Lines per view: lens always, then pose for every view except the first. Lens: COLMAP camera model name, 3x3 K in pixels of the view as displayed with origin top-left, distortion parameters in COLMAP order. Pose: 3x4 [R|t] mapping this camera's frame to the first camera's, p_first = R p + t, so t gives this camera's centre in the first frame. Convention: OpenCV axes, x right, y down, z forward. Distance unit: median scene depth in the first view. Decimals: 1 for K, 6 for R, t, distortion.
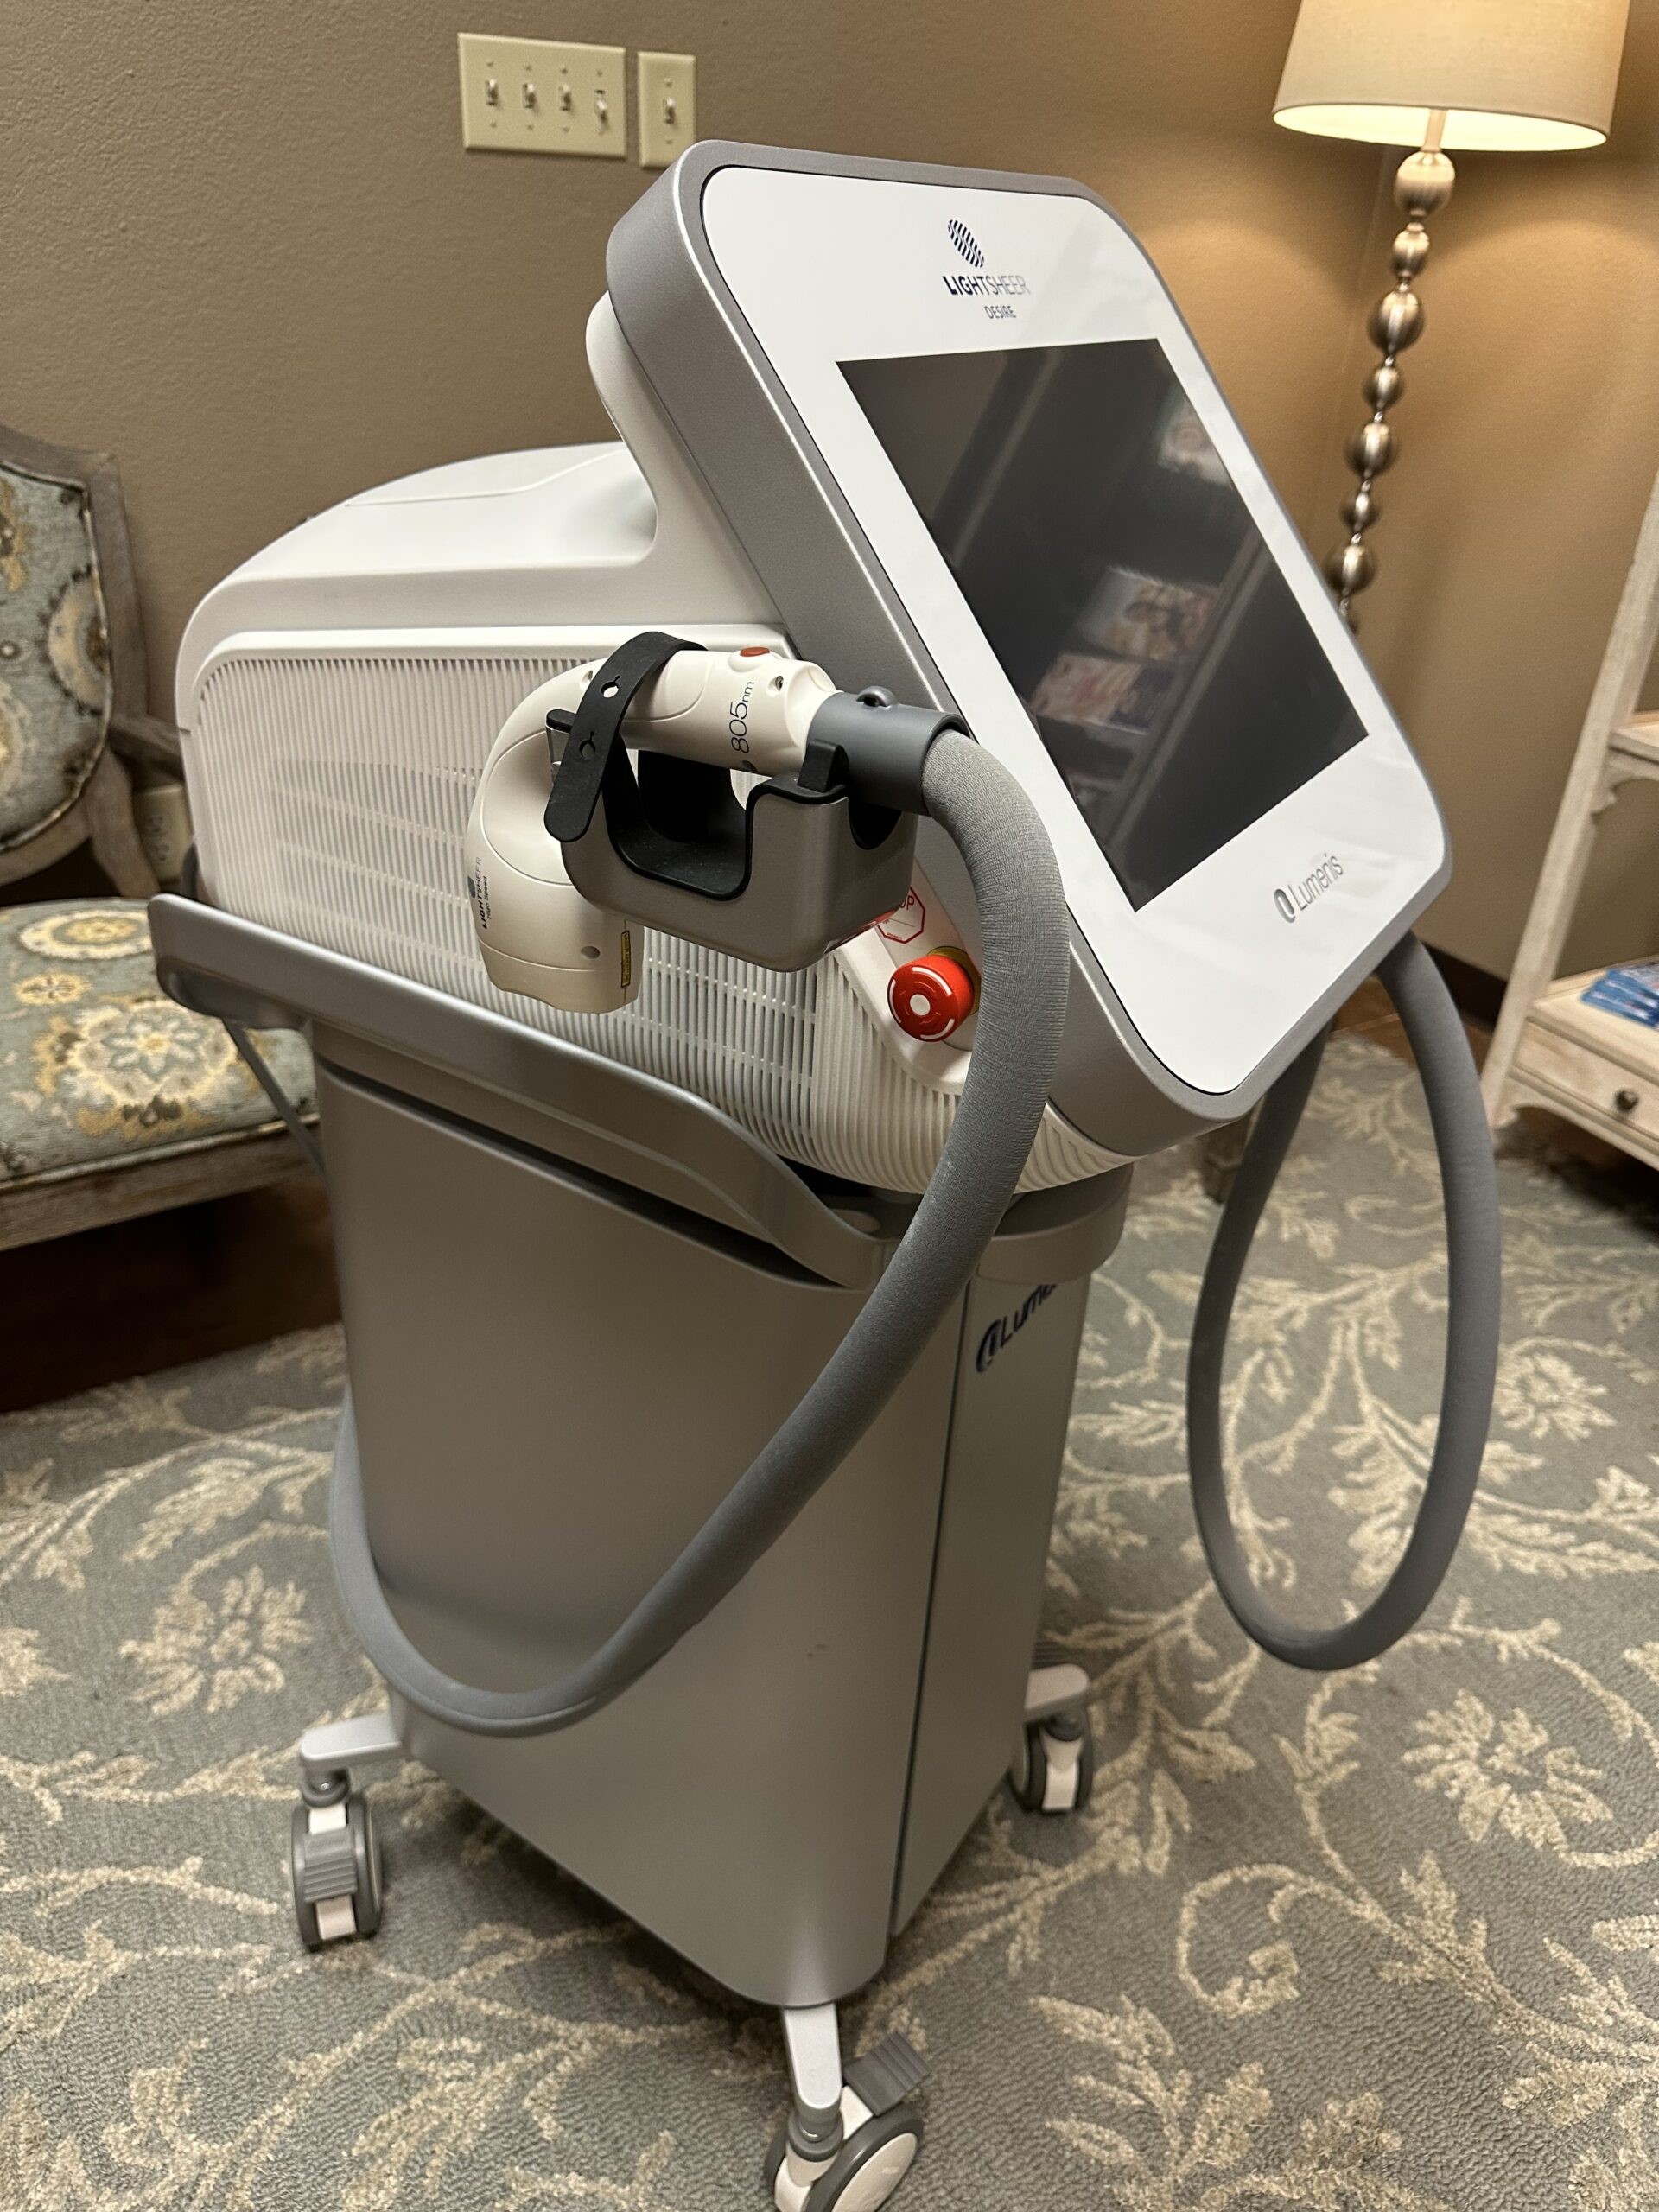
lens RADIAL K [[1611.7, 0, 860.7], [0, 1611.7, 1088.4], [0, 0, 1]] dist [0.010551, -0.028733]
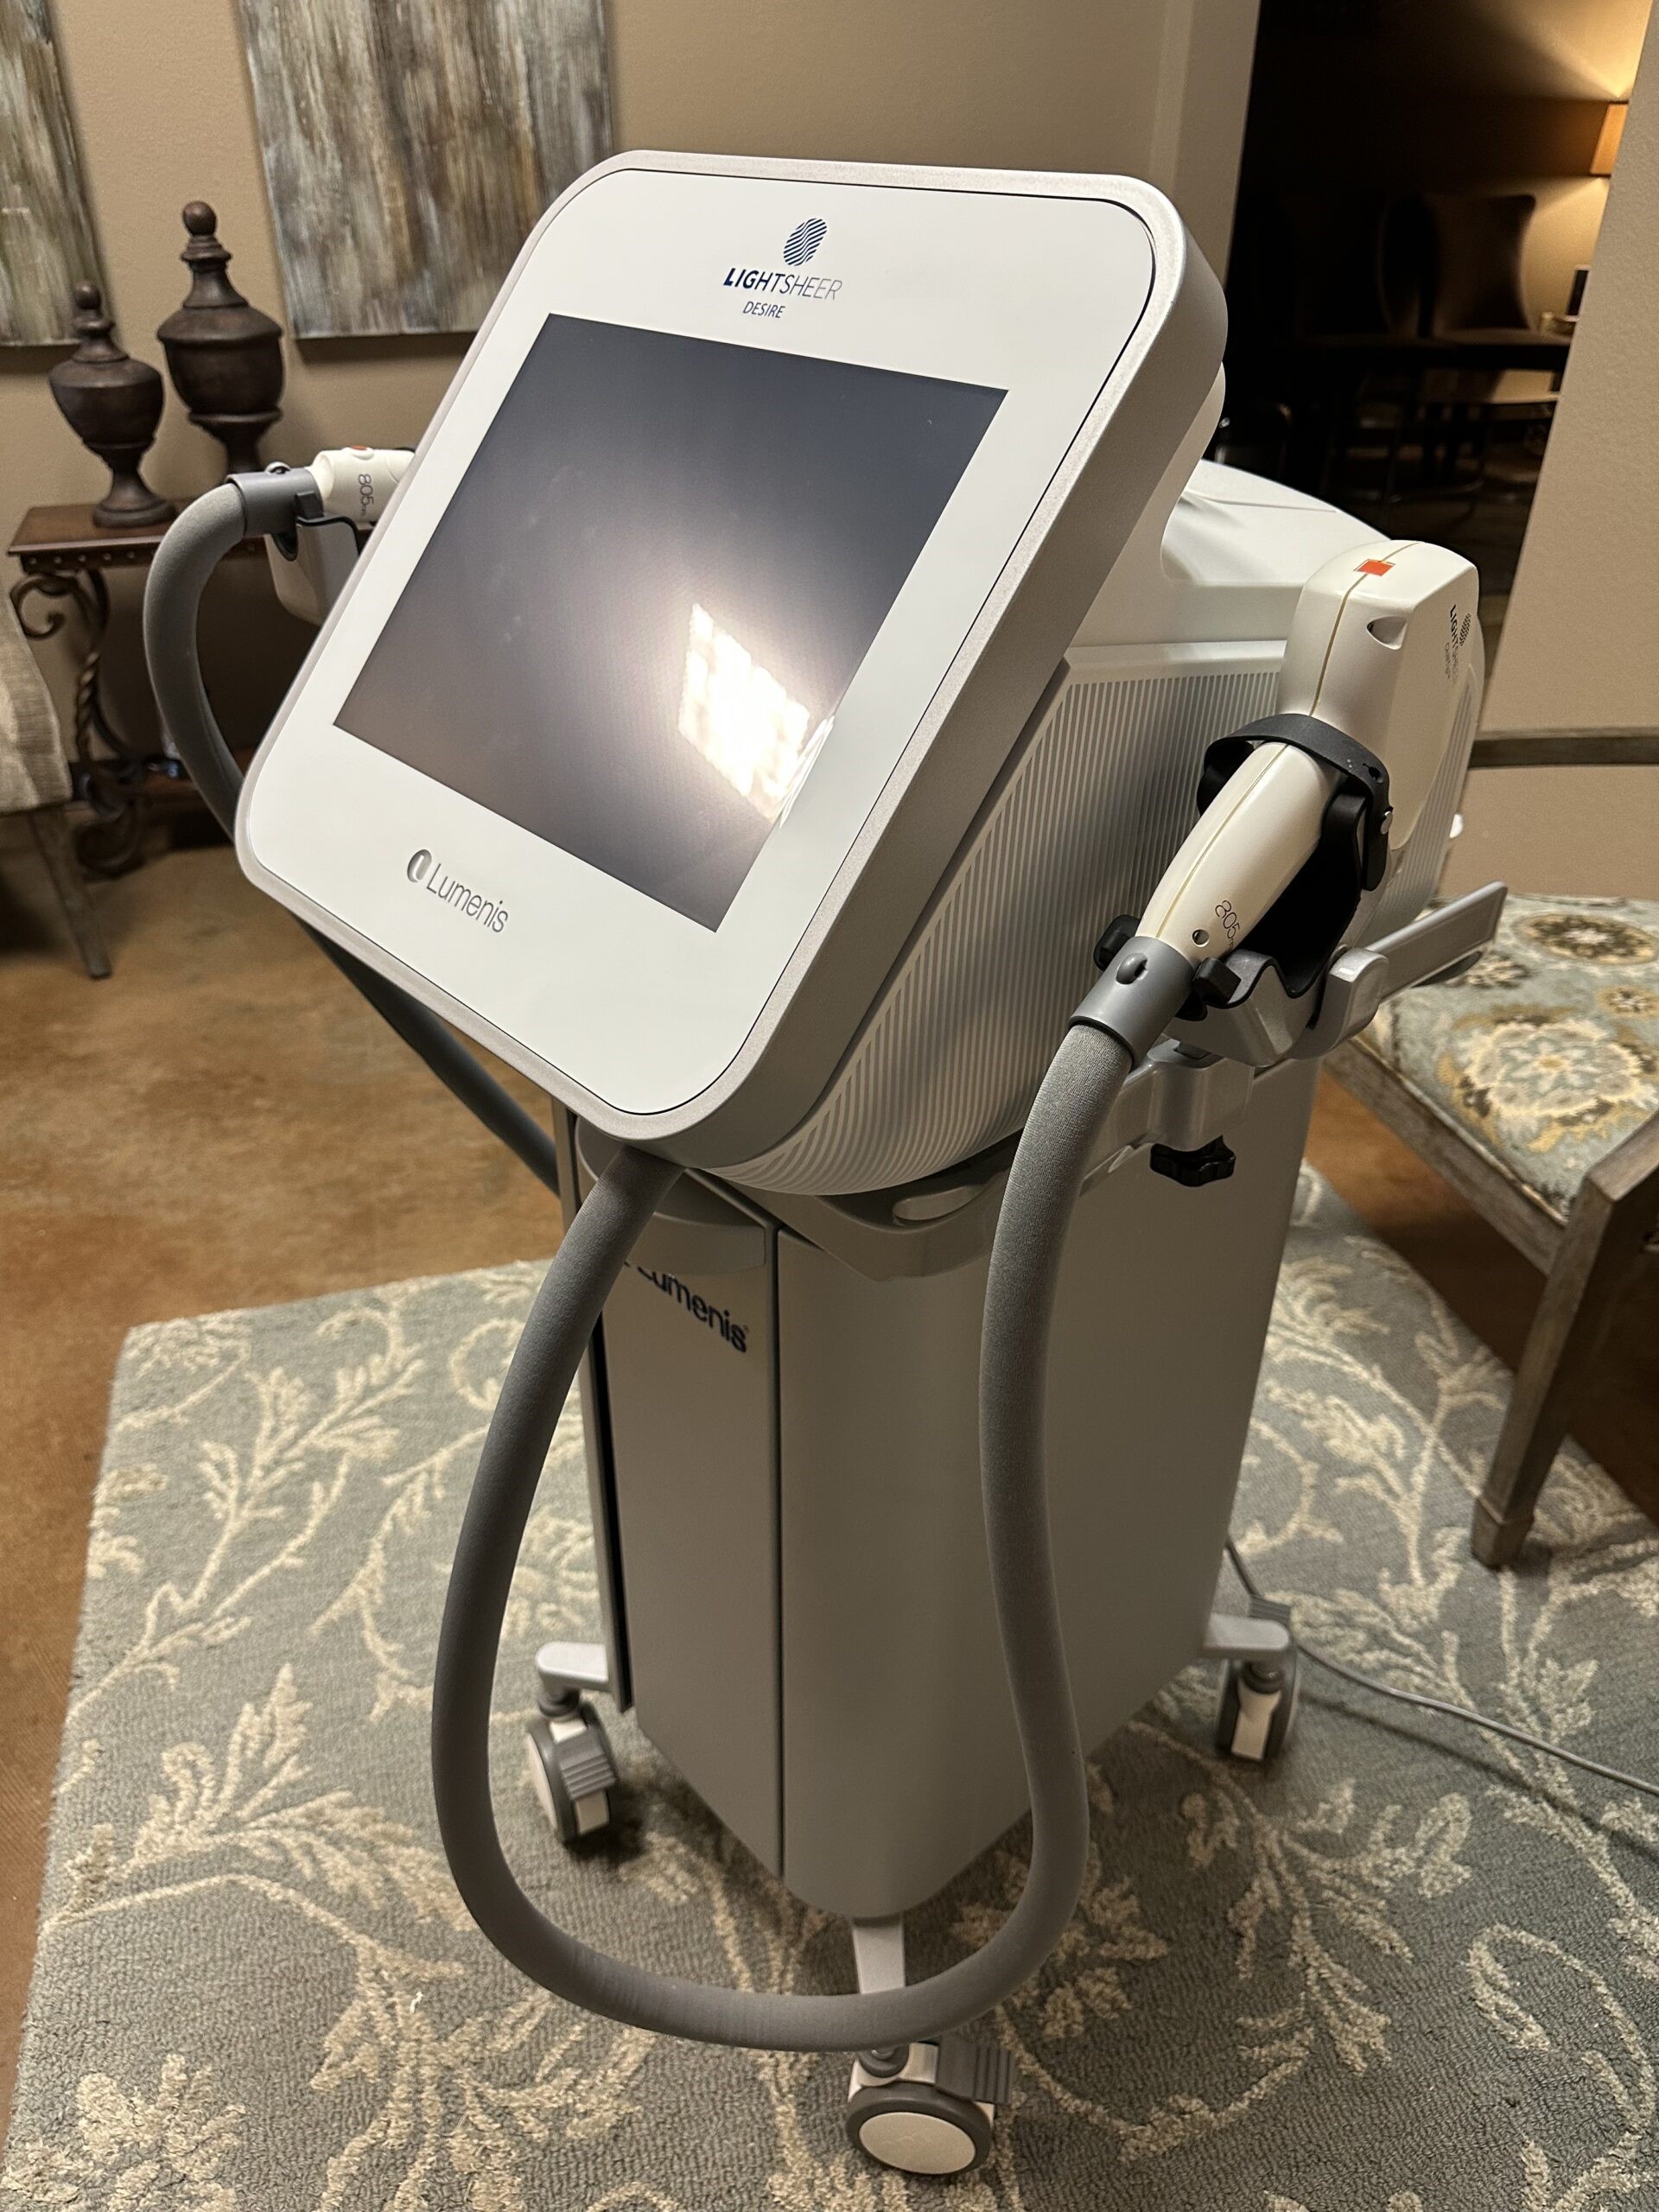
lens RADIAL K [[1611.7, 0, 809.4], [0, 1611.7, 1094.8], [0, 0, 1]] dist [0.010551, -0.028733]
pose [[-0.285651, 0.458698, -0.841427, 0.567529], [-0.481587, 0.690387, 0.539851, -0.347444], [0.828539, 0.559430, 0.023693, 0.632752]]
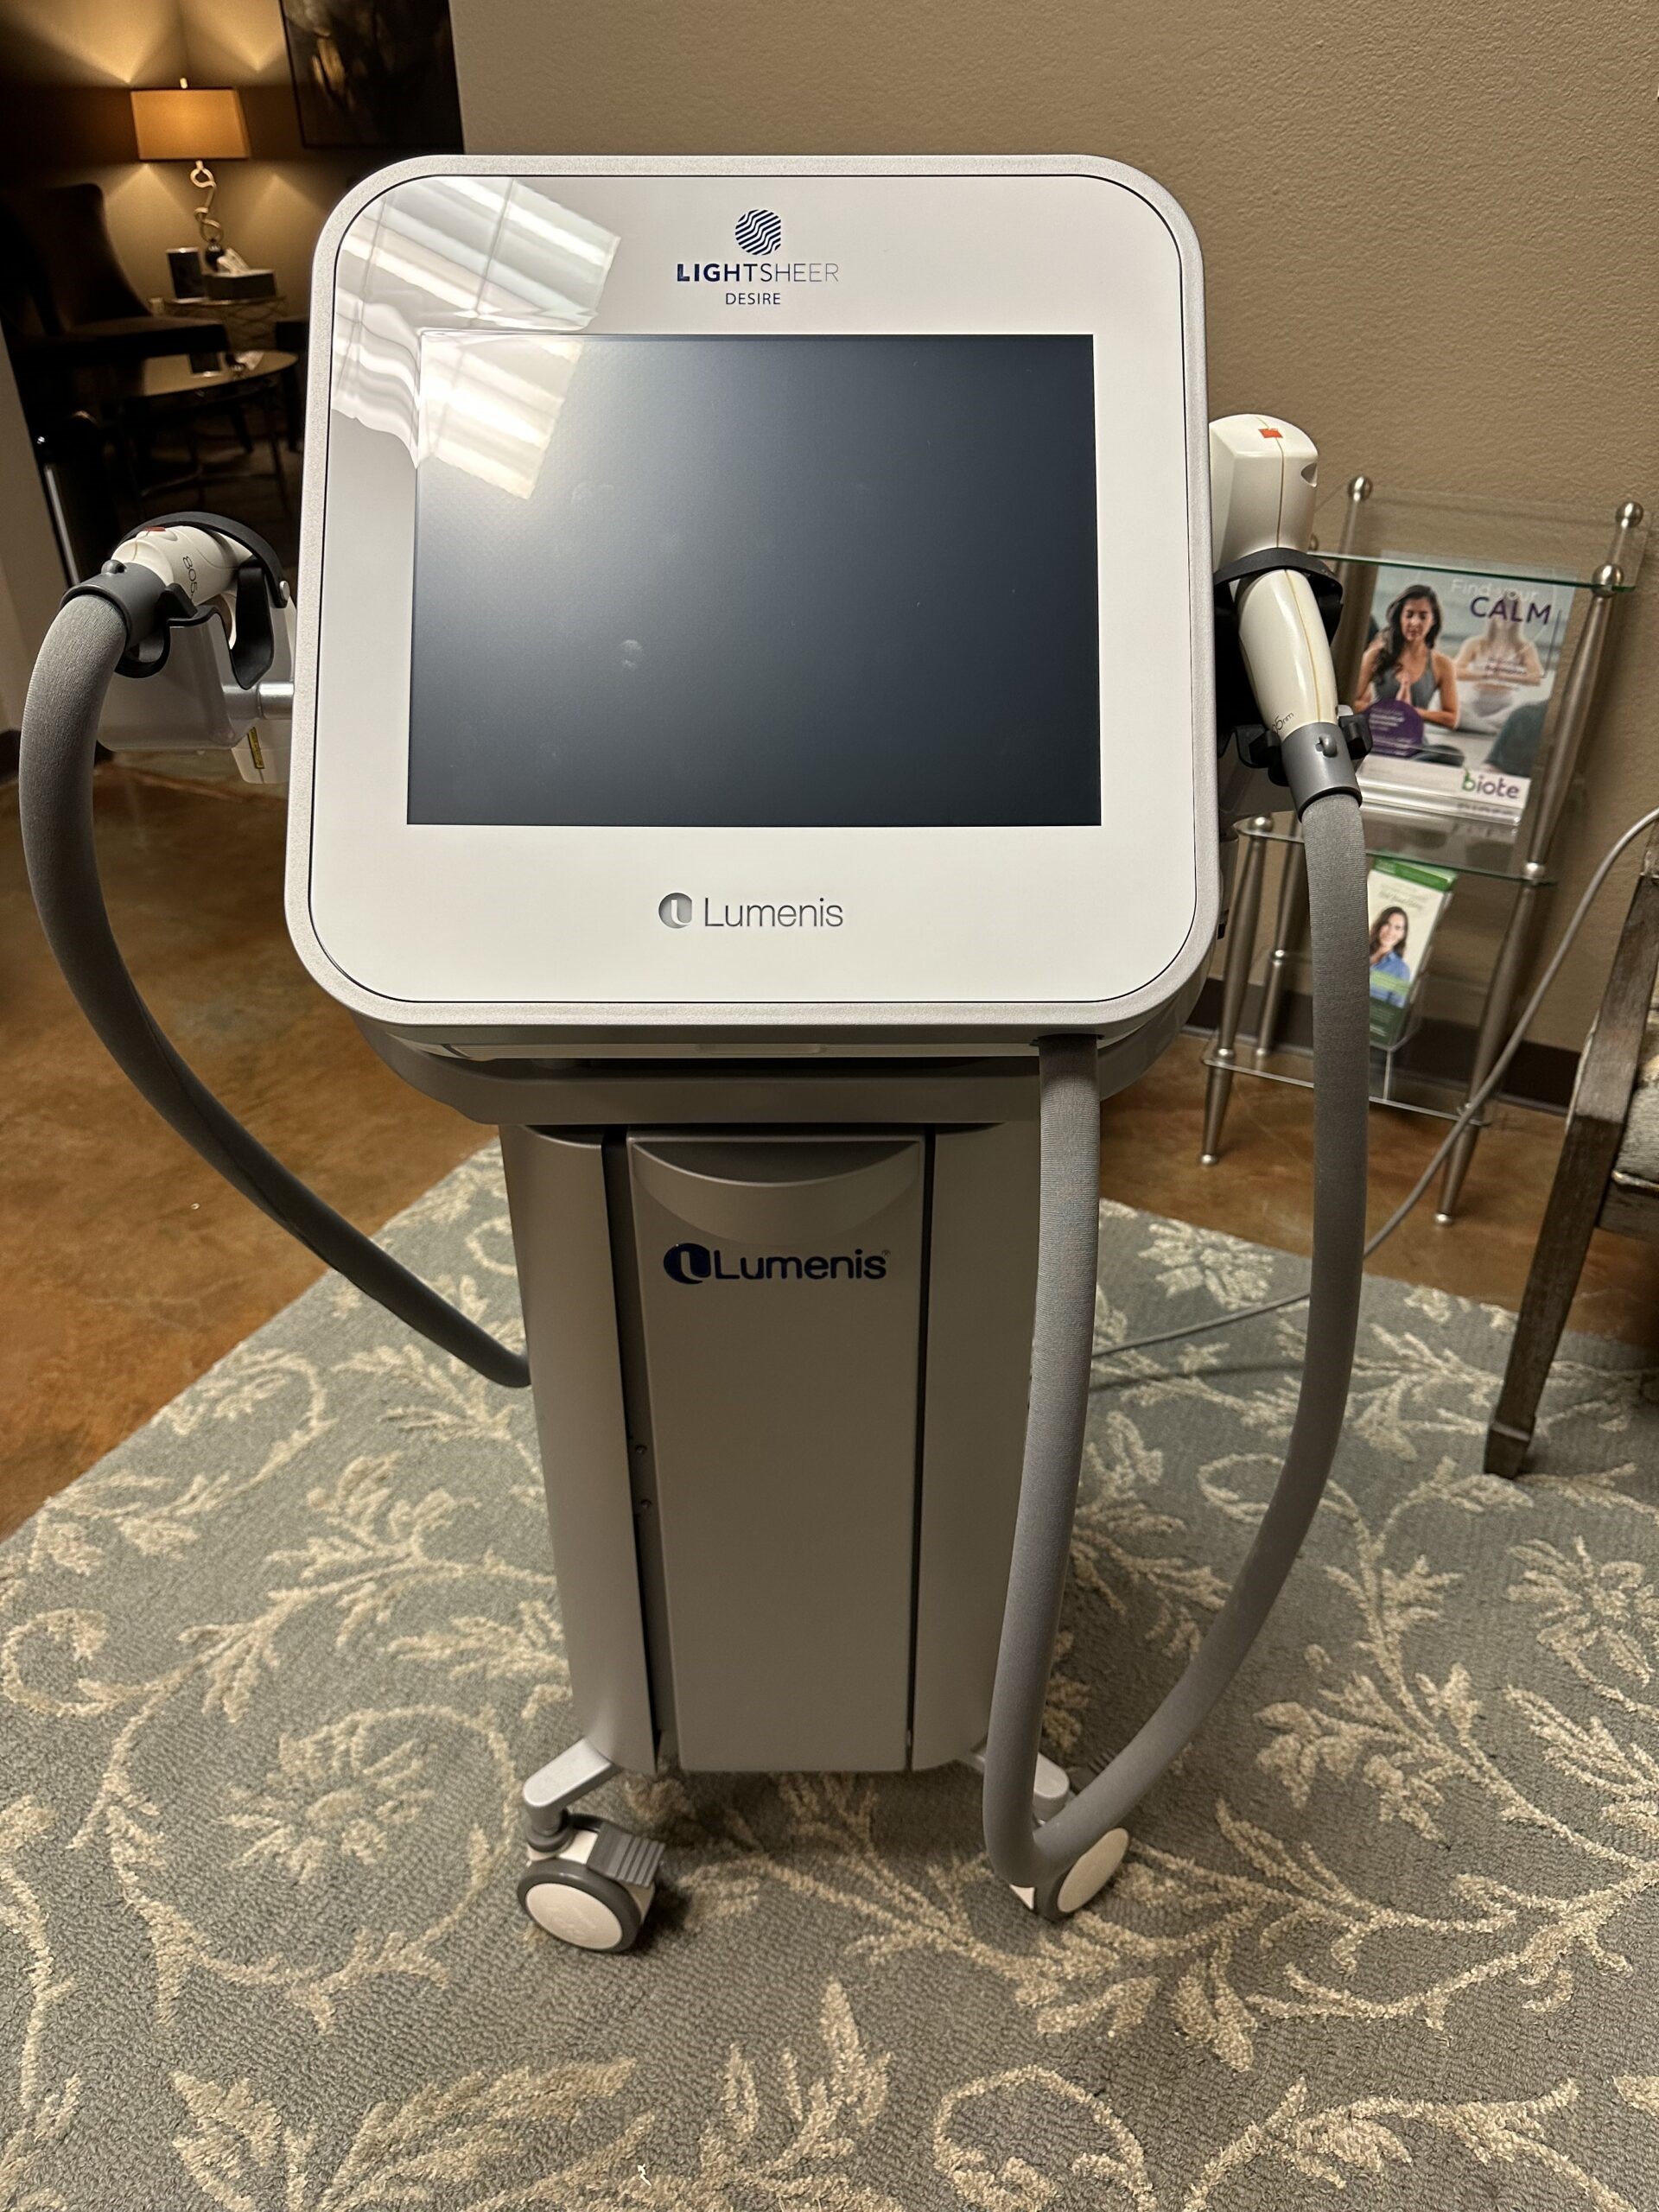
lens RADIAL K [[1611.7, 0, 832.6], [0, 1611.7, 1098.2], [0, 0, 1]] dist [0.010551, -0.028733]
pose [[0.525367, 0.406153, -0.747682, 0.551069], [-0.381453, 0.897896, 0.219720, -0.131907], [0.760581, 0.169772, 0.626653, 0.234566]]
